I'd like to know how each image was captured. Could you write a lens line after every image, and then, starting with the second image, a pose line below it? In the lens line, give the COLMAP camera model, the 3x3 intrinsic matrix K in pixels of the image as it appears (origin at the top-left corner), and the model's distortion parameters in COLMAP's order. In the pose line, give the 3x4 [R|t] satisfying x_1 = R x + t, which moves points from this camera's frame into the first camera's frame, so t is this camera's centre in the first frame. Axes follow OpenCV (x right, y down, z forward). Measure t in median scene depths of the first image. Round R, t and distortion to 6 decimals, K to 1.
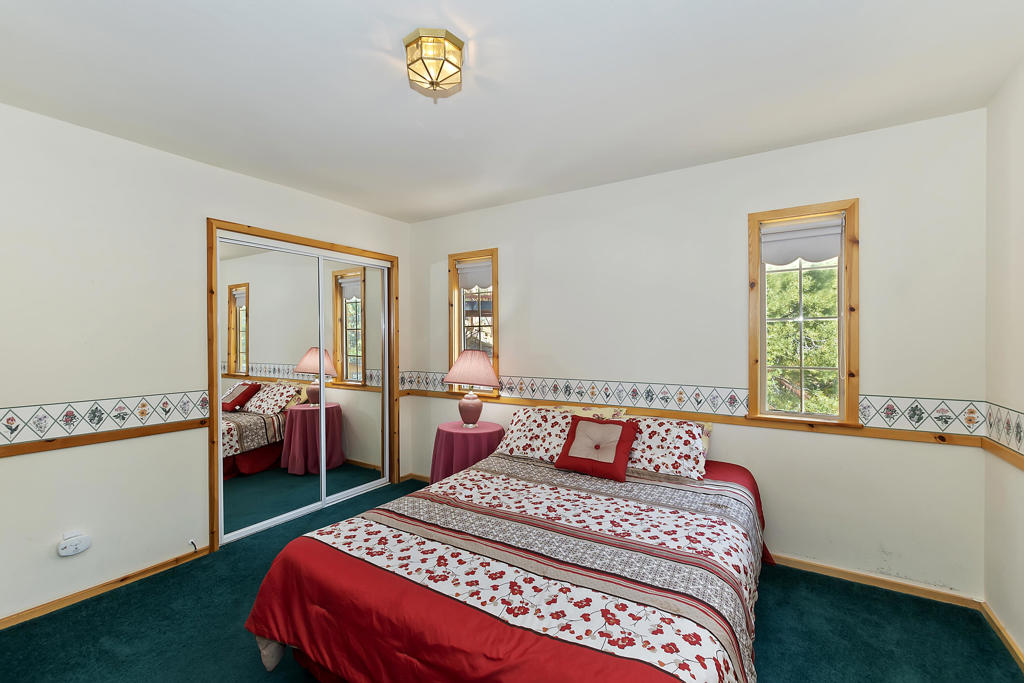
lens RADIAL K [[445.0, 0, 503.2], [0, 445.0, 343.3], [0, 0, 1]] dist [0.007106, -0.003338]
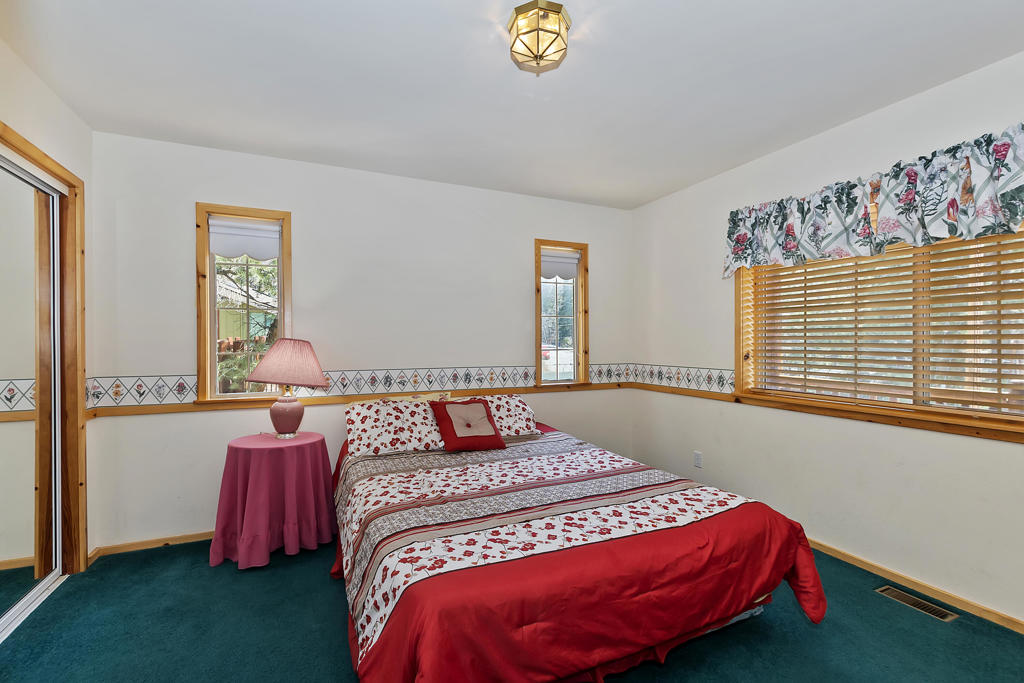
lens RADIAL K [[445.0, 0, 507.7], [0, 445.0, 344.1], [0, 0, 1]] dist [0.007106, -0.003338]
pose [[0.543183, -0.002242, 0.839611, -0.836977], [0.007702, 0.999968, -0.002313, 0.048511], [-0.839579, 0.007723, 0.543183, 0.424114]]
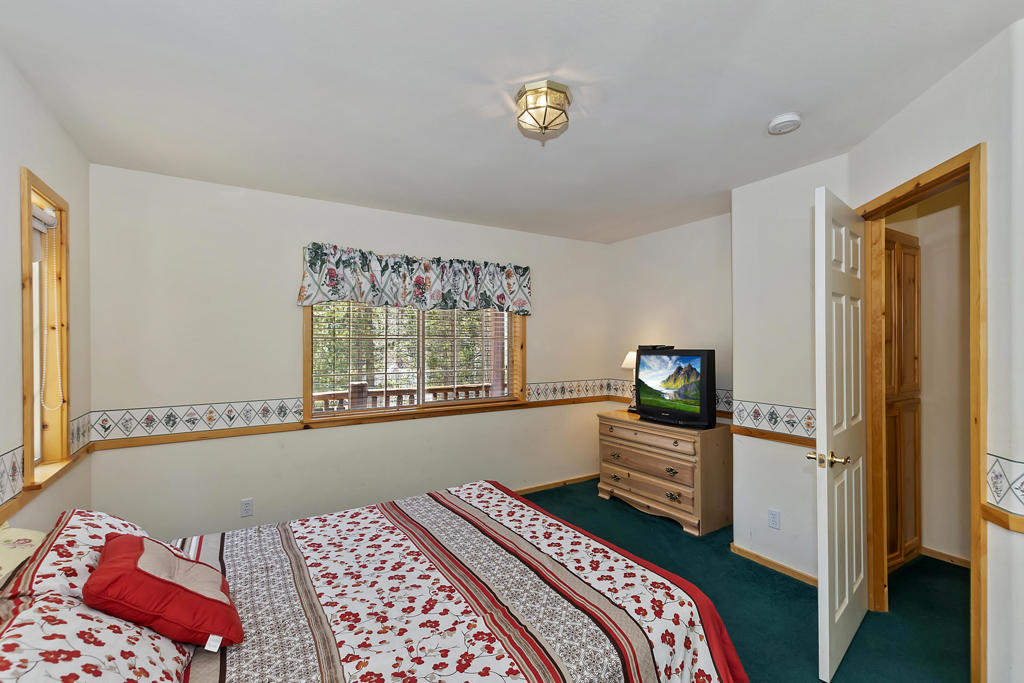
lens RADIAL K [[445.0, 0, 506.5], [0, 445.0, 339.8], [0, 0, 1]] dist [0.007106, -0.003338]
pose [[-0.904331, 0.012129, 0.426659, -0.370065], [0.012546, 0.999920, -0.001835, -0.059738], [-0.426647, 0.003693, -0.904411, 1.852731]]
